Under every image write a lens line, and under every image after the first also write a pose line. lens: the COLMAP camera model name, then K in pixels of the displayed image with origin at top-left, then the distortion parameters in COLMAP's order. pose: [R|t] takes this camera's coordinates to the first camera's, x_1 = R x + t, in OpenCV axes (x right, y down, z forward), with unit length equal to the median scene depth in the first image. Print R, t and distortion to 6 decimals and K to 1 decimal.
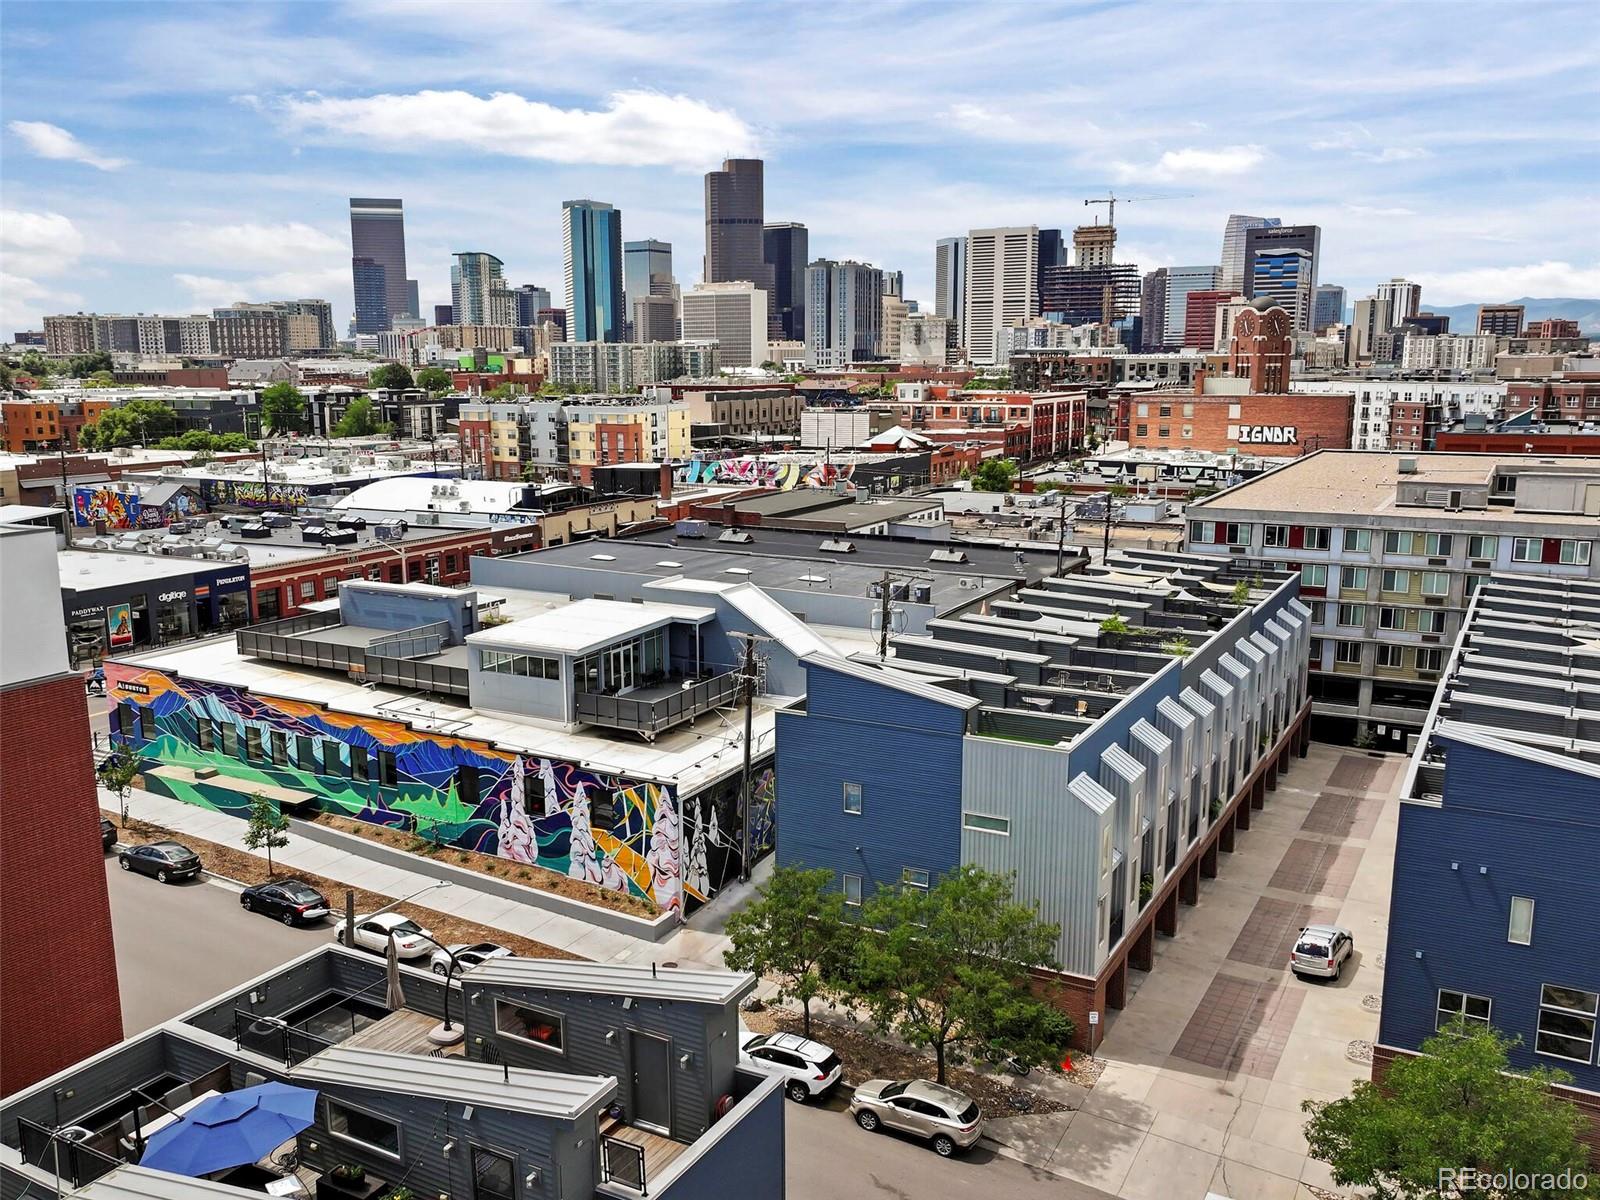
lens RADIAL K [[1329.3, 0, 800.0], [0, 1329.3, 600.0], [0, 0, 1]] dist [0.005013, -0.005080]
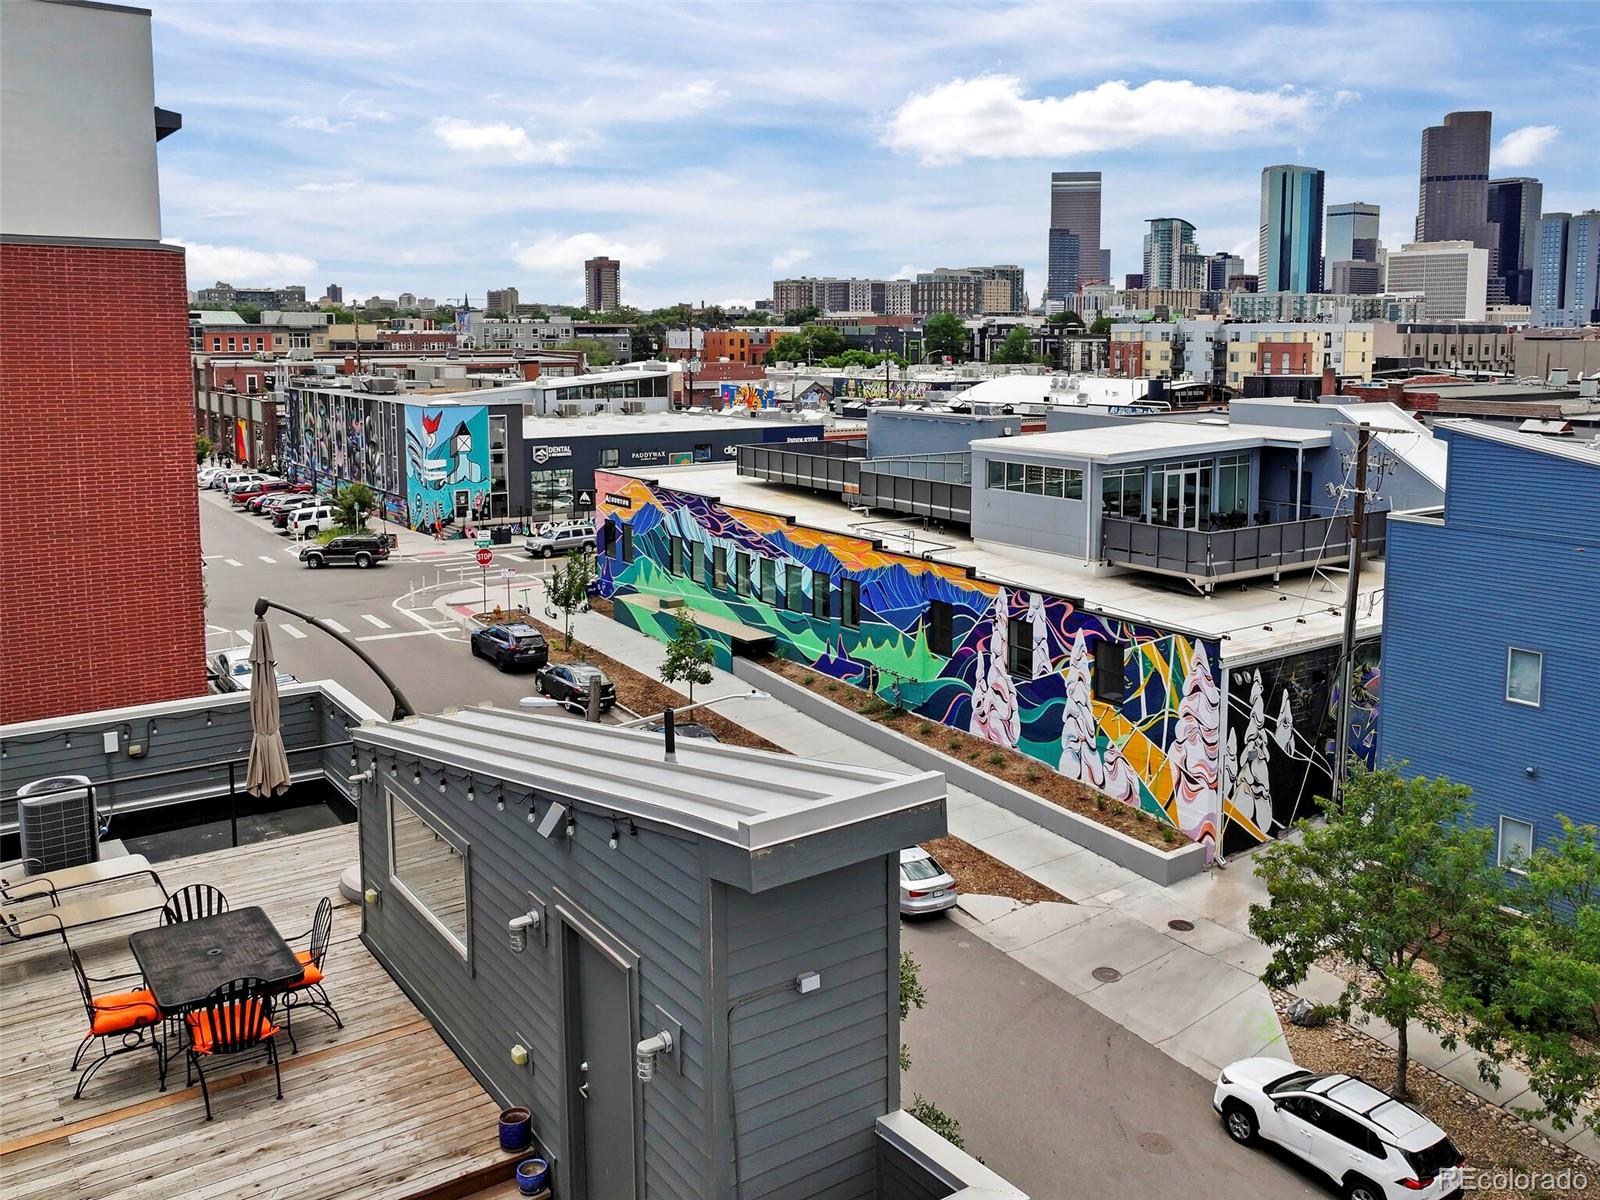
lens RADIAL K [[1371.0, 0, 891.5], [0, 1371.0, 485.2], [0, 0, 1]] dist [0.006876, -0.004936]
pose [[0.908932, 0.048378, -0.414128, 0.028382], [-0.075310, 0.995958, -0.048946, 0.100646], [0.410086, 0.075676, 0.908902, 0.314382]]
